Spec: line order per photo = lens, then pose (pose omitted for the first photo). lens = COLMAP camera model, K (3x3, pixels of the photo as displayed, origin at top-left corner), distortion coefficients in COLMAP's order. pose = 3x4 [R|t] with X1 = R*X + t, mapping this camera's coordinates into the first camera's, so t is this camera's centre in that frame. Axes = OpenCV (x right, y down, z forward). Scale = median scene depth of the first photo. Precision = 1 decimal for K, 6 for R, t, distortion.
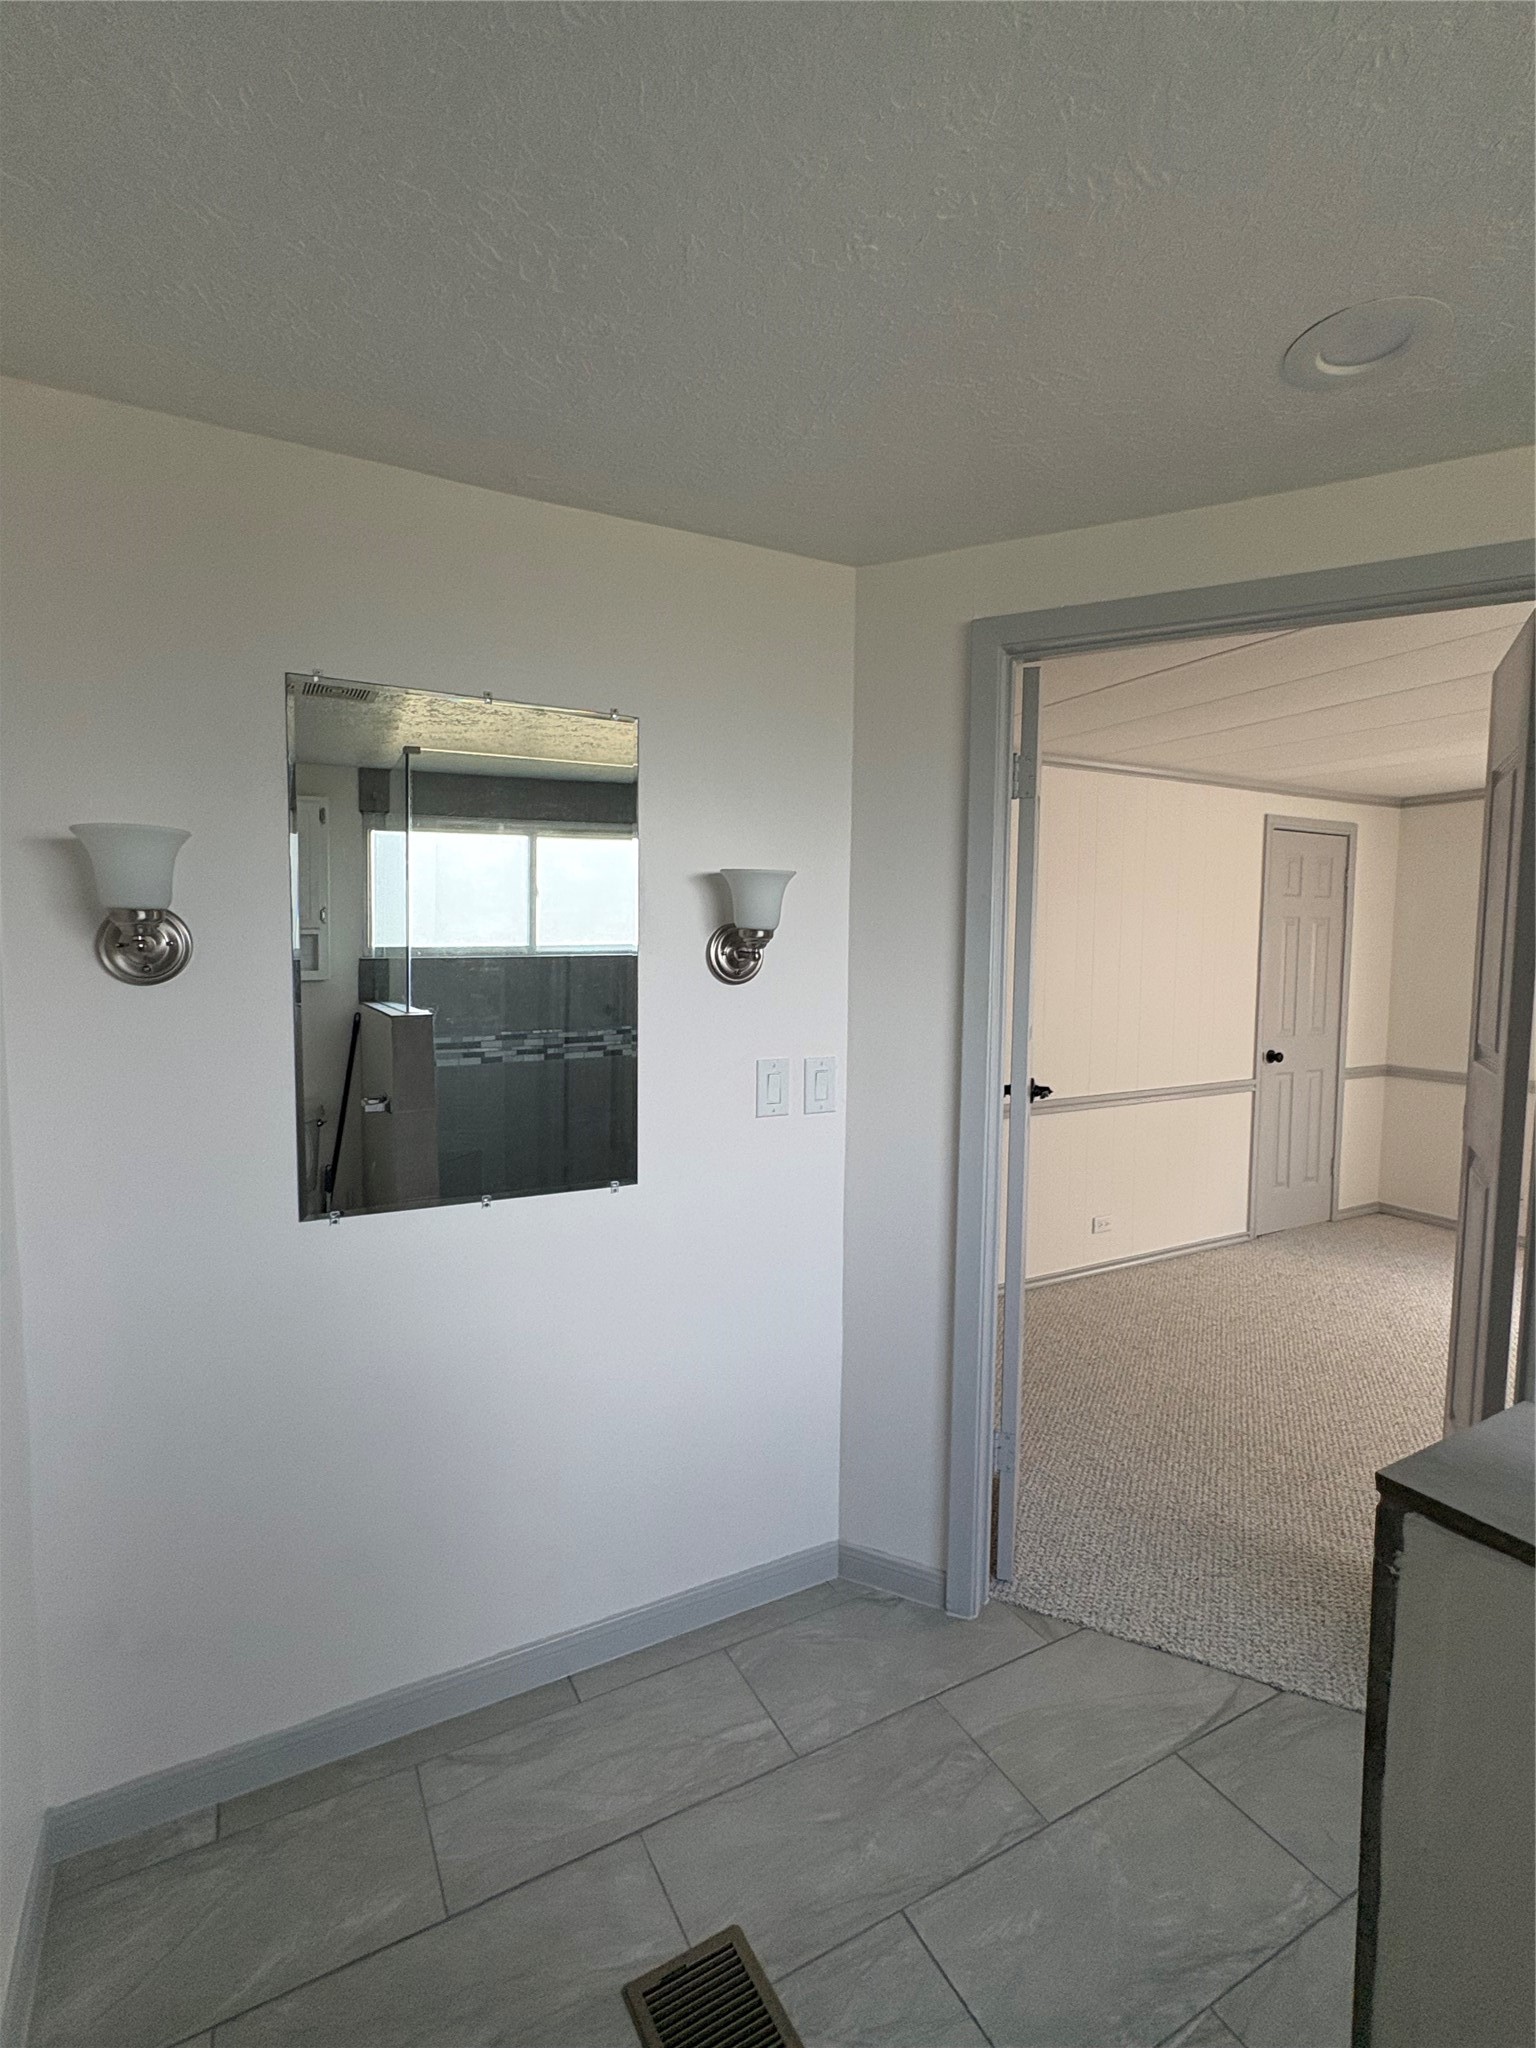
lens RADIAL K [[962.2, 0, 768.0], [0, 962.2, 1013.2], [0, 0, 1]] dist [0.000006, 0.000069]
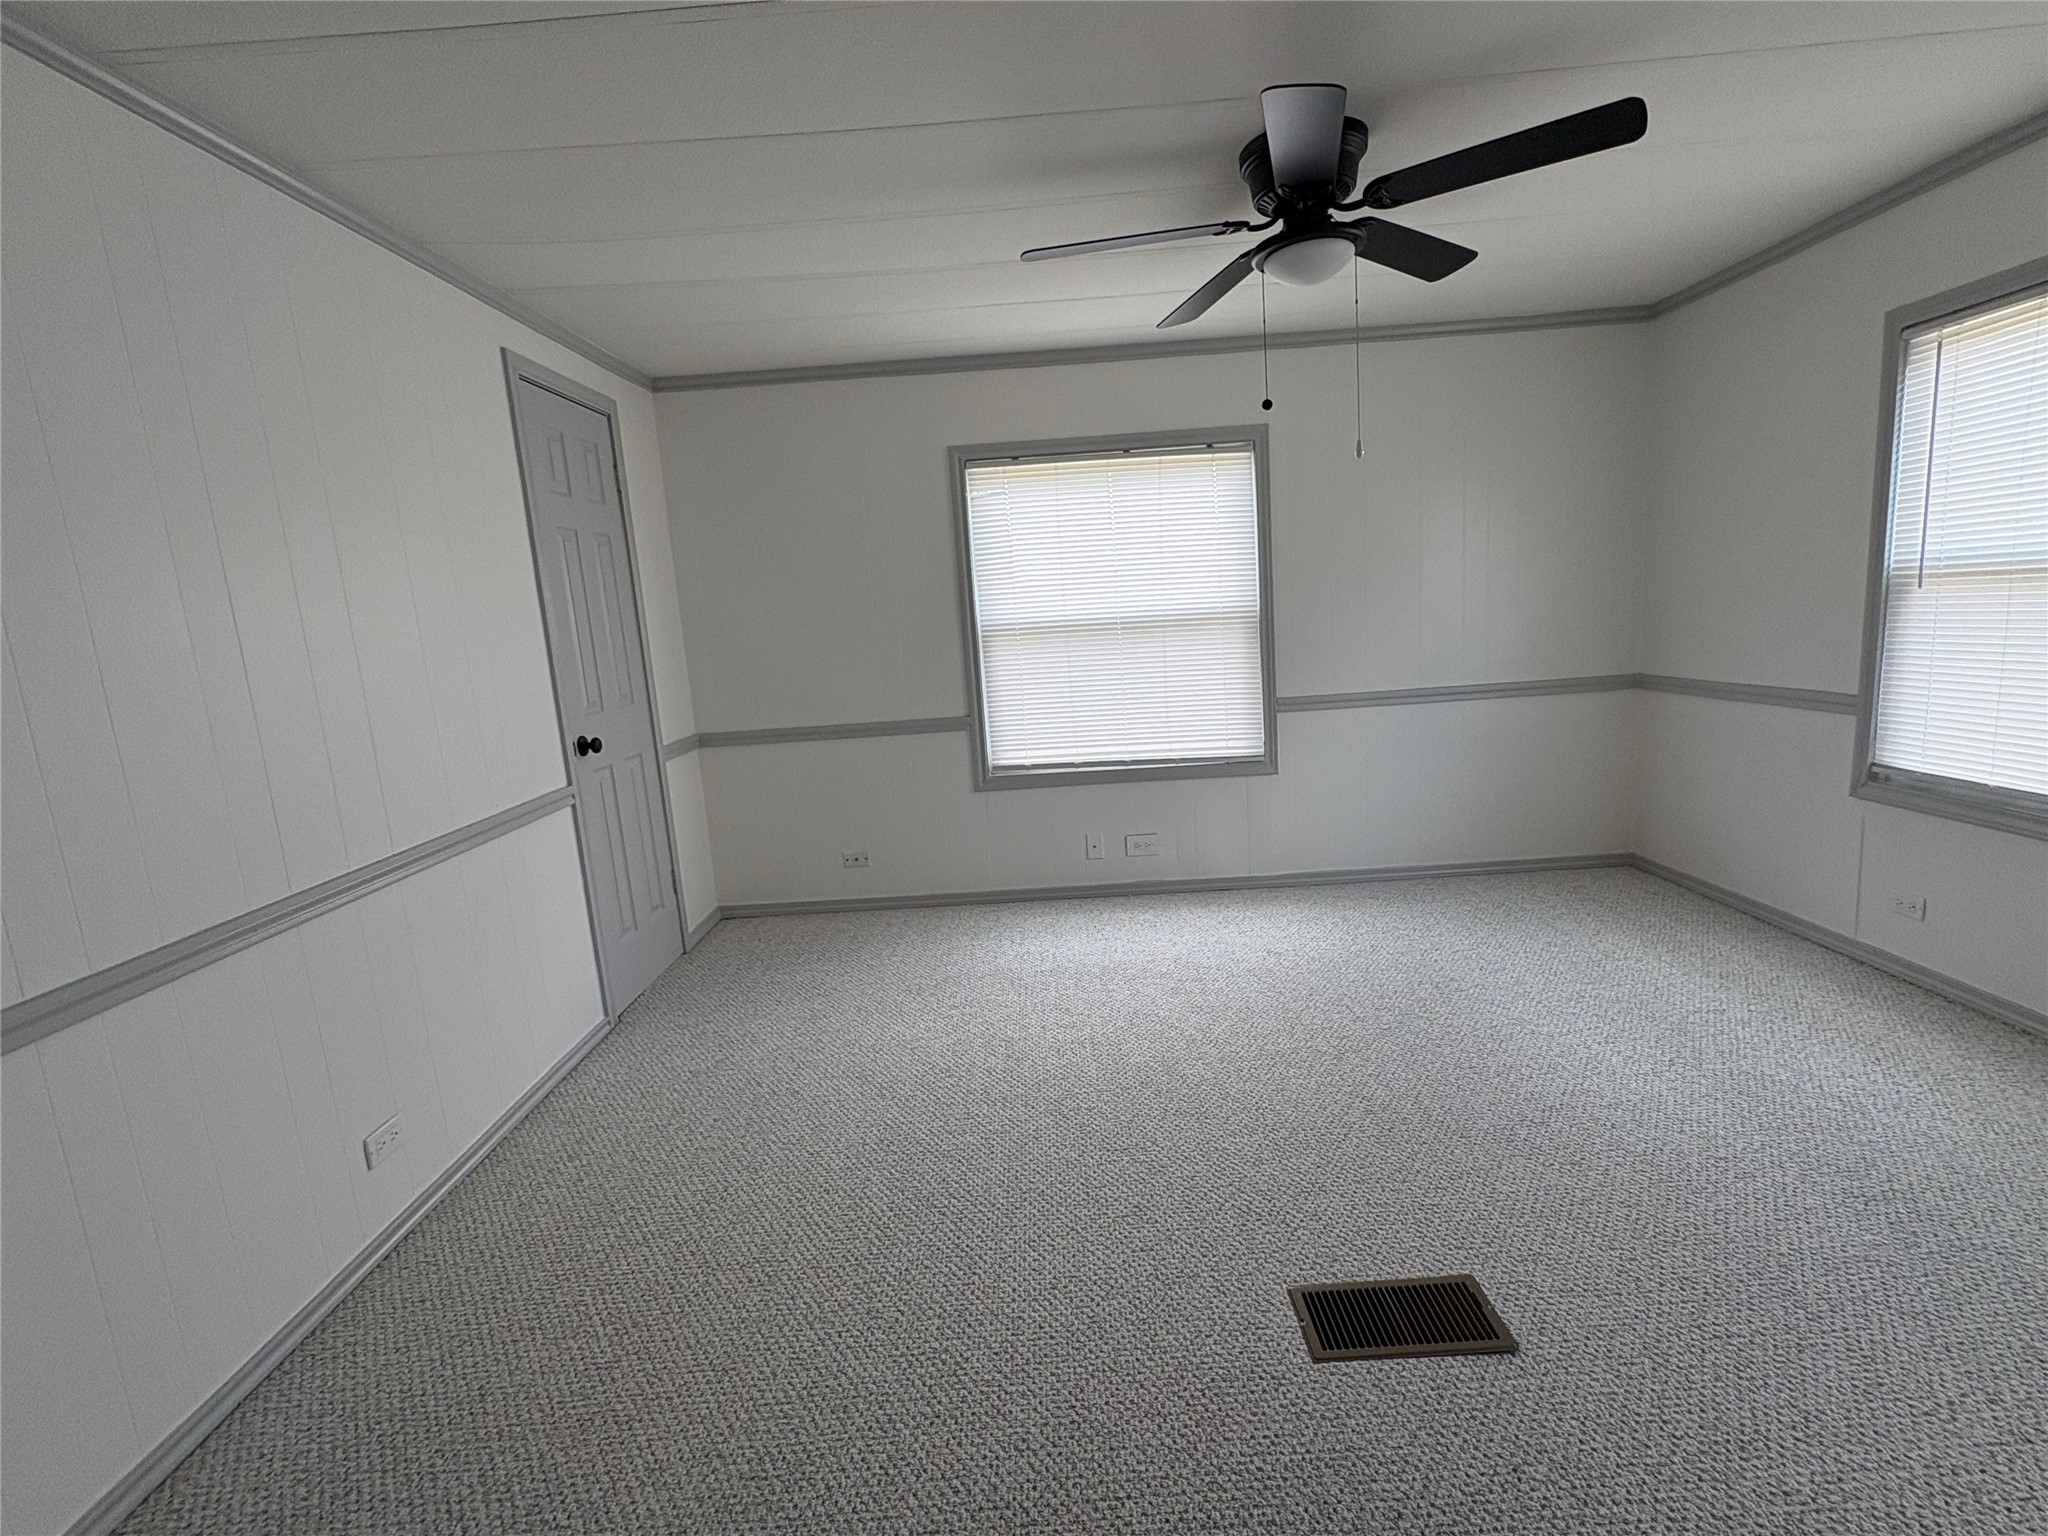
lens RADIAL K [[962.2, 0, 1016.6], [0, 962.2, 753.1], [0, 0, 1]] dist [0.000006, 0.000069]
pose [[0.490219, -0.178500, 0.853125, 0.139099], [0.148362, 0.981609, 0.120132, 0.018591], [-0.858879, 0.067681, 0.507687, 0.515013]]
